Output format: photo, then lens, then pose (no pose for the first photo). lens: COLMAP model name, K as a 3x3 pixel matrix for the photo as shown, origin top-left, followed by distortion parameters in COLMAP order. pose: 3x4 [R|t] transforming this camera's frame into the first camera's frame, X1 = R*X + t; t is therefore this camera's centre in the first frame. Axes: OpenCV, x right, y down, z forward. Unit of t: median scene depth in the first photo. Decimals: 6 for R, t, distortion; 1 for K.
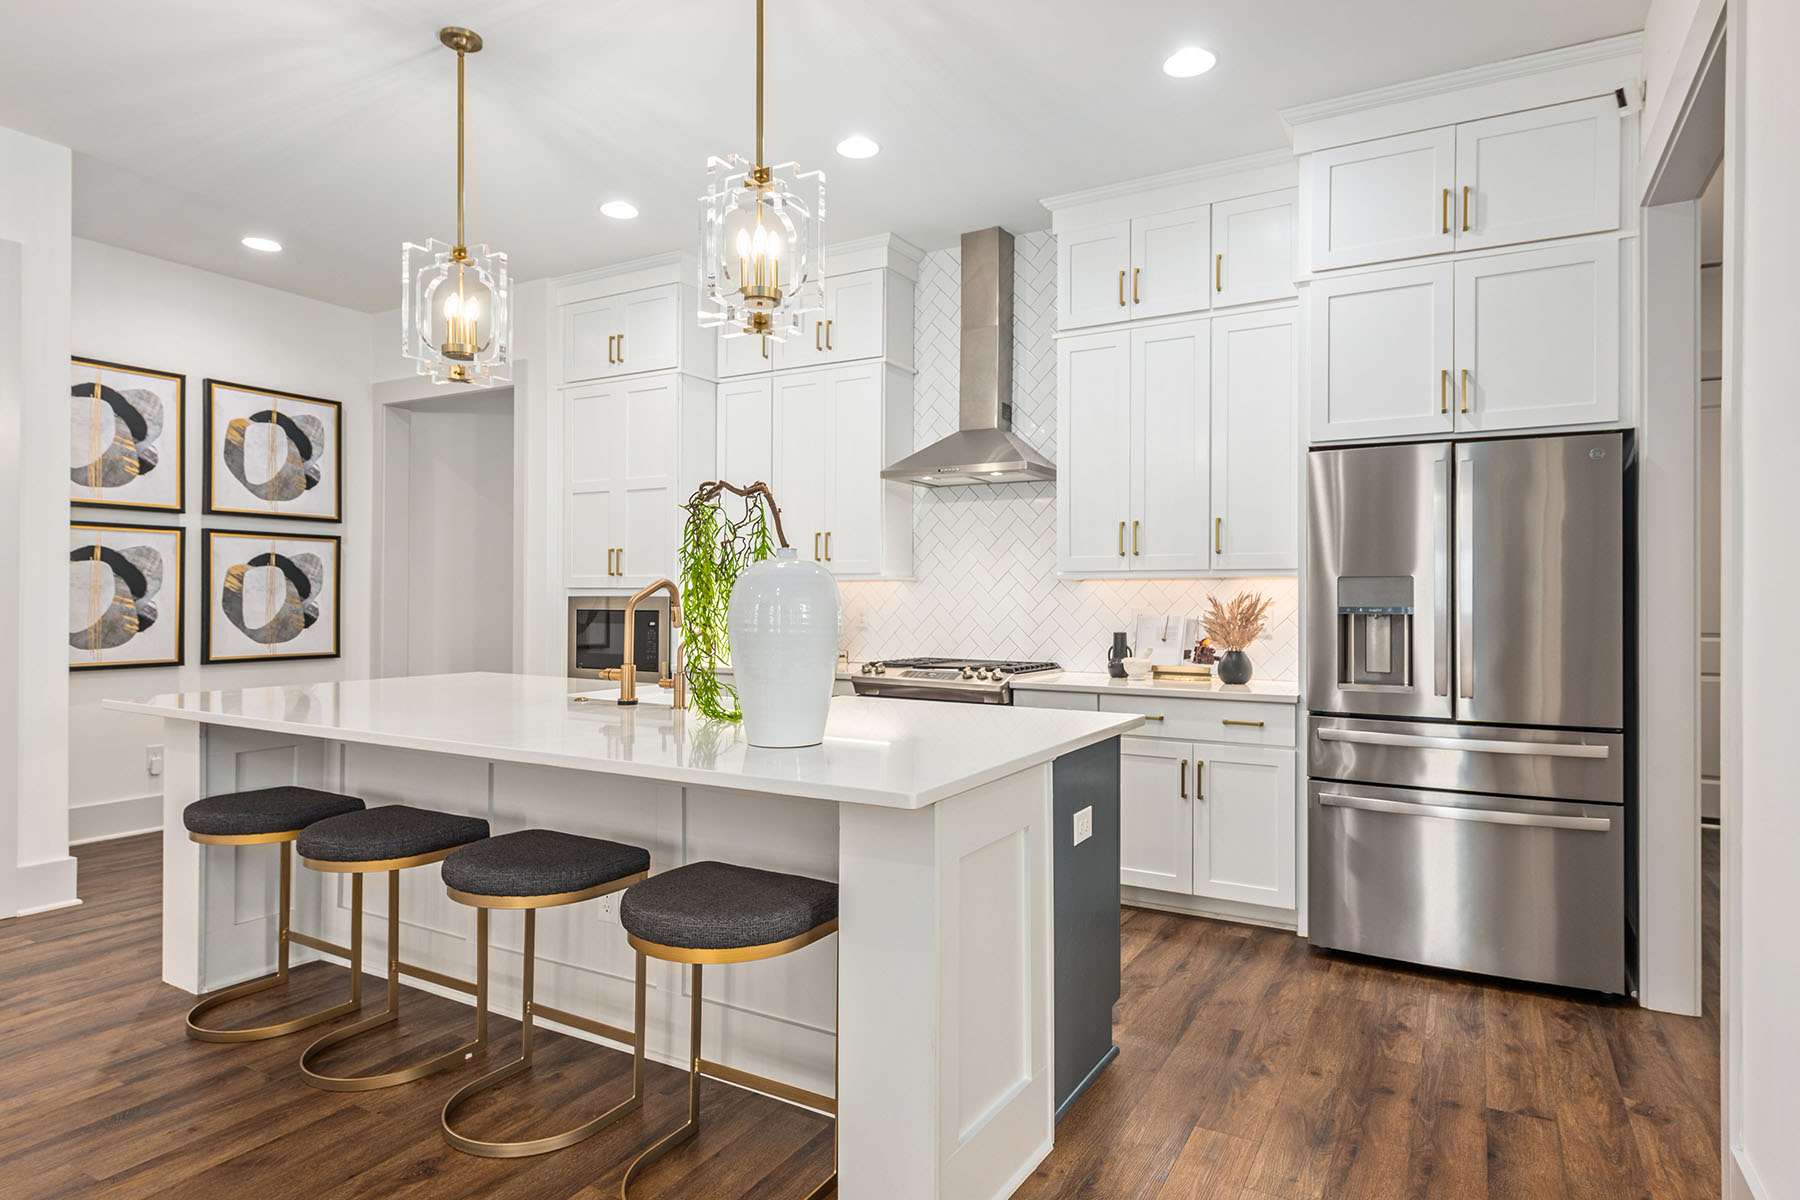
lens RADIAL K [[1011.0, 0, 912.0], [0, 1011.0, 596.3], [0, 0, 1]] dist [-0.000007, 0.000400]
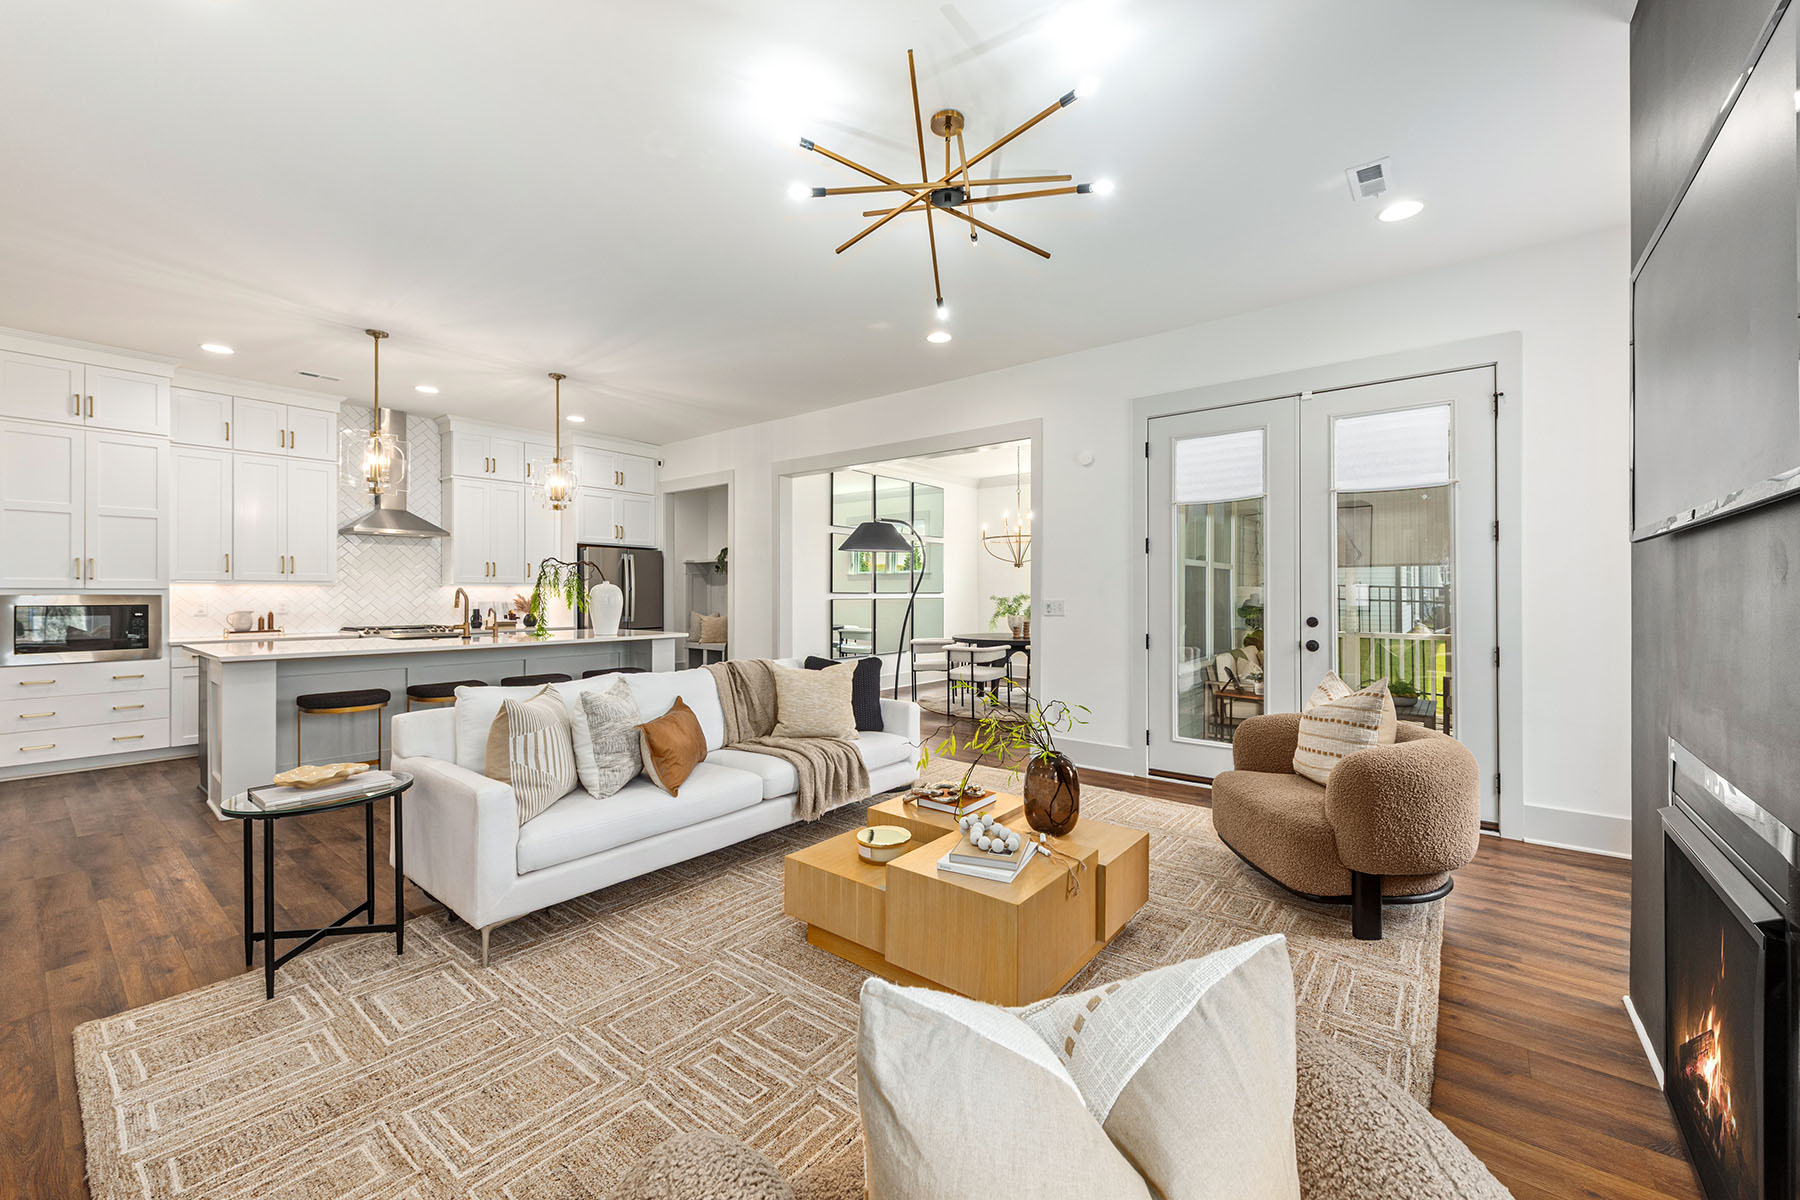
lens RADIAL K [[704.5, 0, 905.9], [0, 704.5, 595.1], [0, 0, 1]] dist [0.014957, -0.002070]
pose [[0.161752, -0.009300, 0.986788, -1.342512], [-0.010409, 0.999884, 0.011130, -0.027056], [-0.986777, -0.012072, 0.161636, -0.262002]]
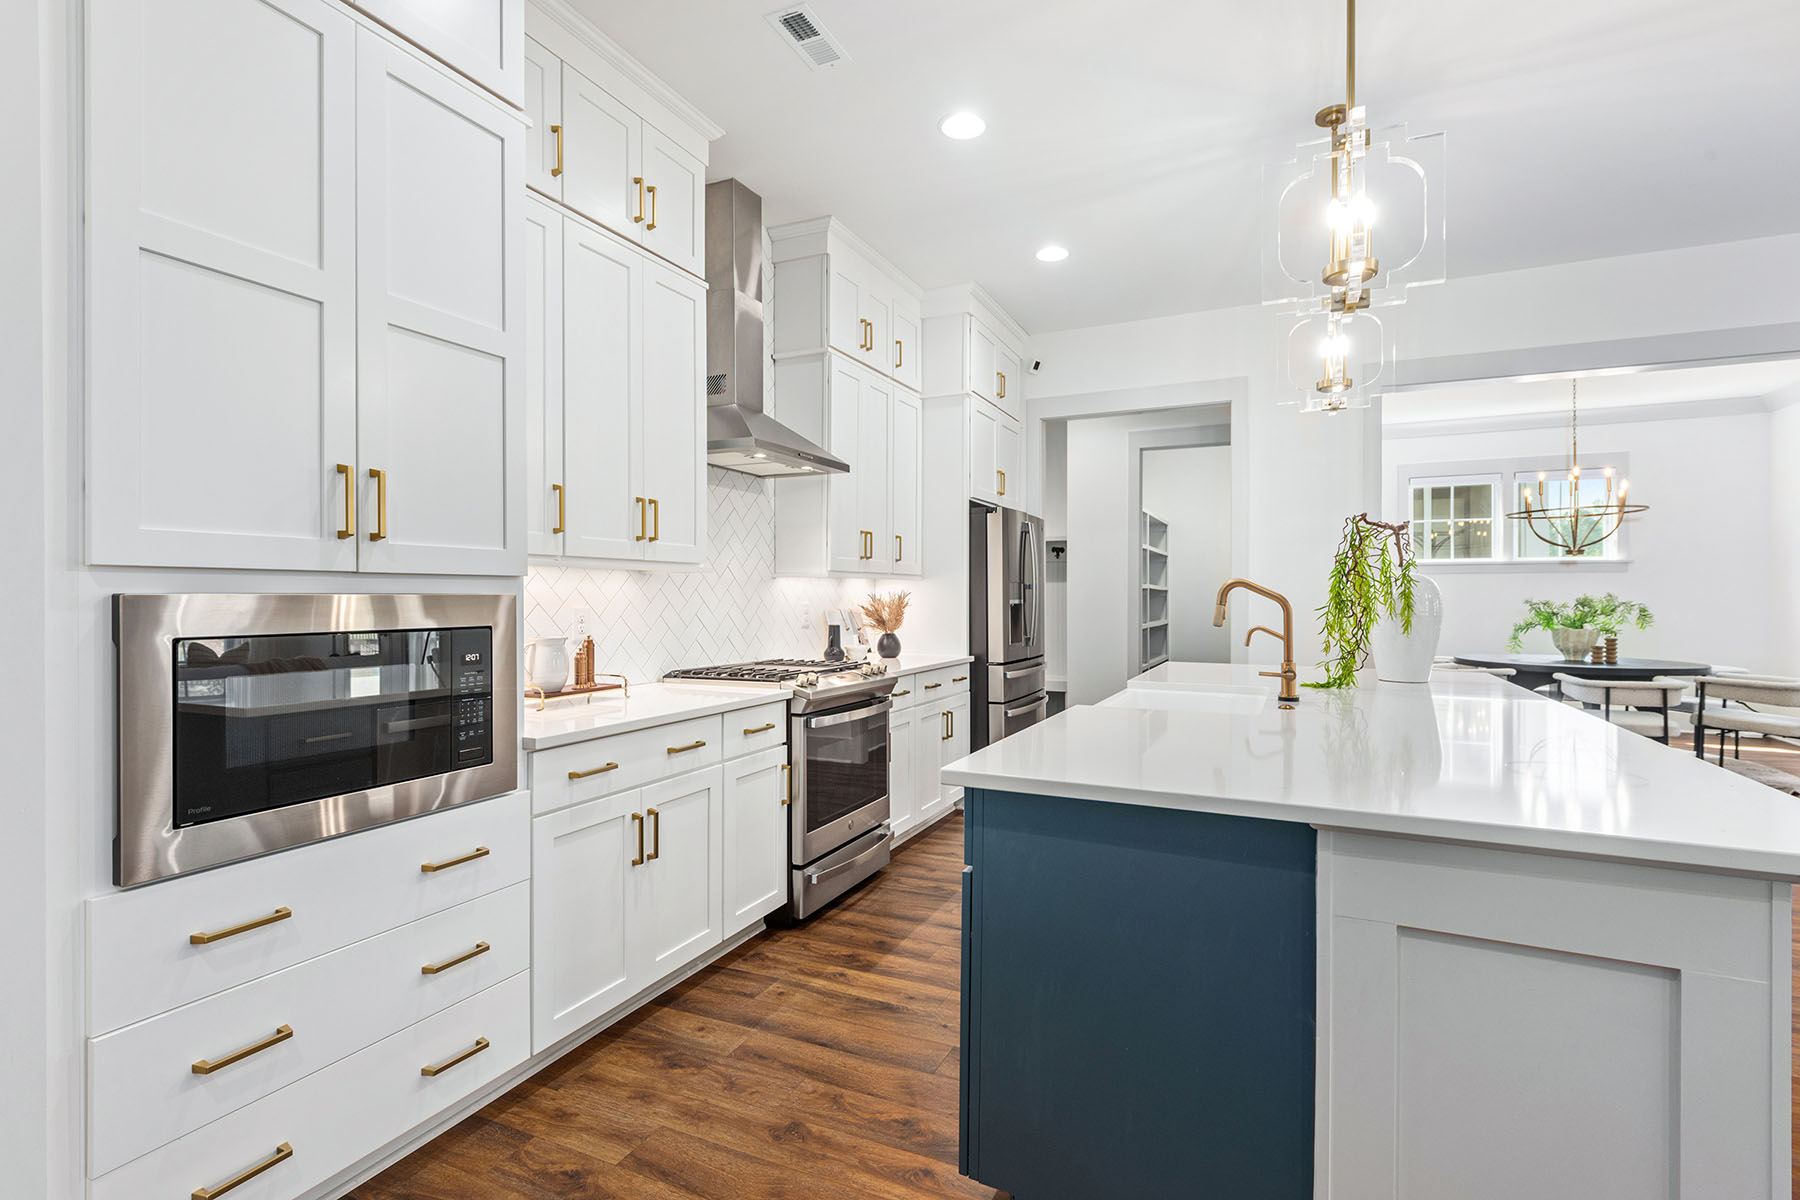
lens RADIAL K [[829.3, 0, 915.2], [0, 829.3, 598.6], [0, 0, 1]] dist [0.008788, -0.001026]
pose [[-0.080379, -0.010850, 0.996705, -0.801765], [-0.013403, 0.999862, 0.009803, -0.005187], [-0.996674, -0.012571, -0.080514, 1.058507]]
